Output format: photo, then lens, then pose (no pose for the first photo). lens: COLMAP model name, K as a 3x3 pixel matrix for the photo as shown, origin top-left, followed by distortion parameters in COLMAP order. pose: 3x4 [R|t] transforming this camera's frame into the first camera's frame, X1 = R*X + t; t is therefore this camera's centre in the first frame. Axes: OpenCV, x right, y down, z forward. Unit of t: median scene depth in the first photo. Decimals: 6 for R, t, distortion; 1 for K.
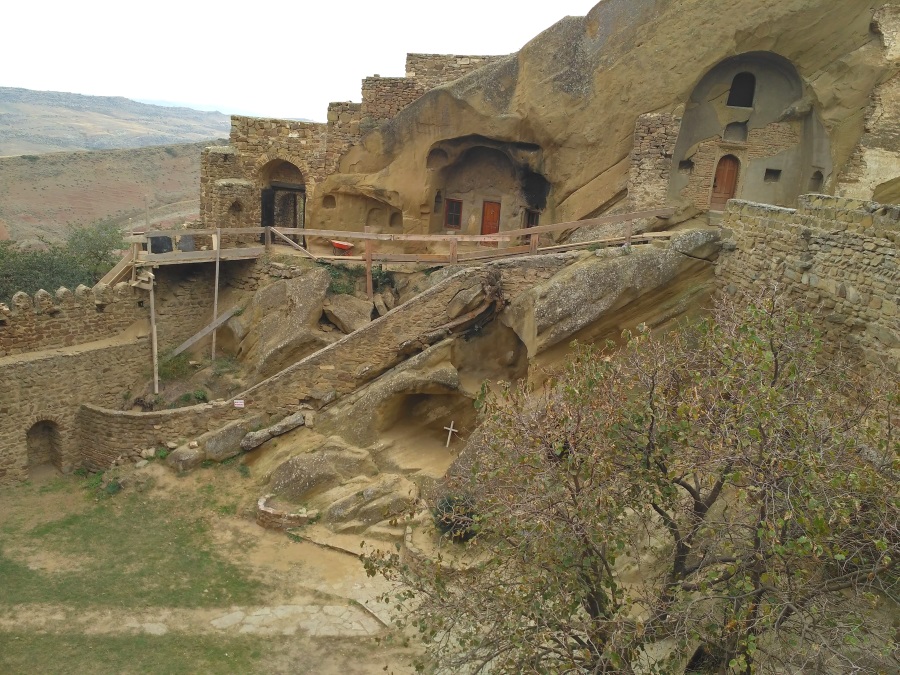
lens RADIAL K [[793.9, 0, 453.6], [0, 793.9, 345.5], [0, 0, 1]] dist [0.107094, -0.222666]
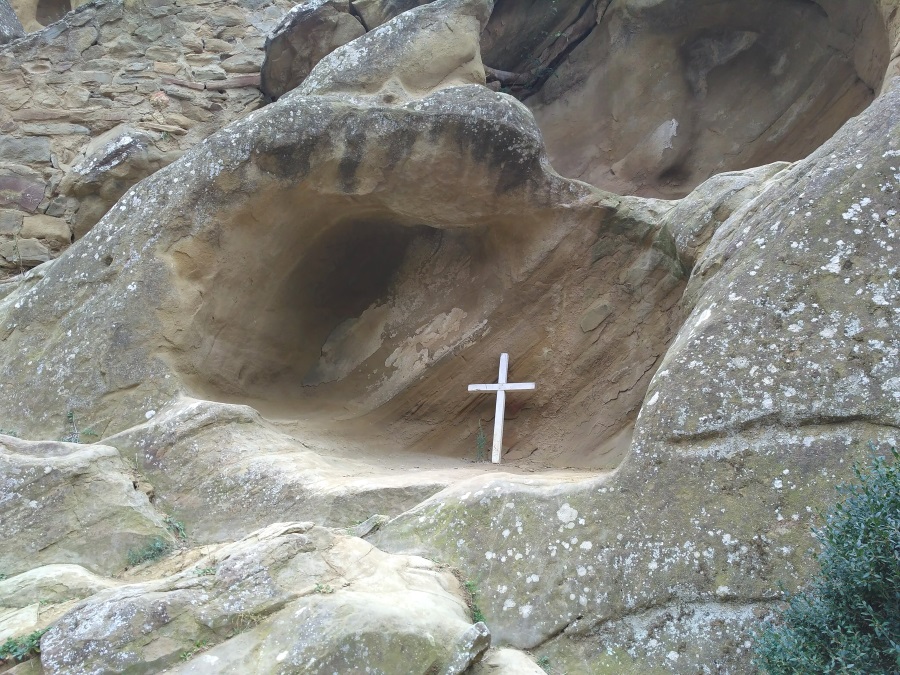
lens RADIAL K [[793.9, 0, 453.6], [0, 793.9, 345.5], [0, 0, 1]] dist [0.107094, -0.222666]
pose [[0.970783, -0.025990, 0.238546, -0.071995], [0.114793, 0.923283, -0.366567, 0.175374], [-0.210719, 0.383240, 0.899291, 0.773812]]
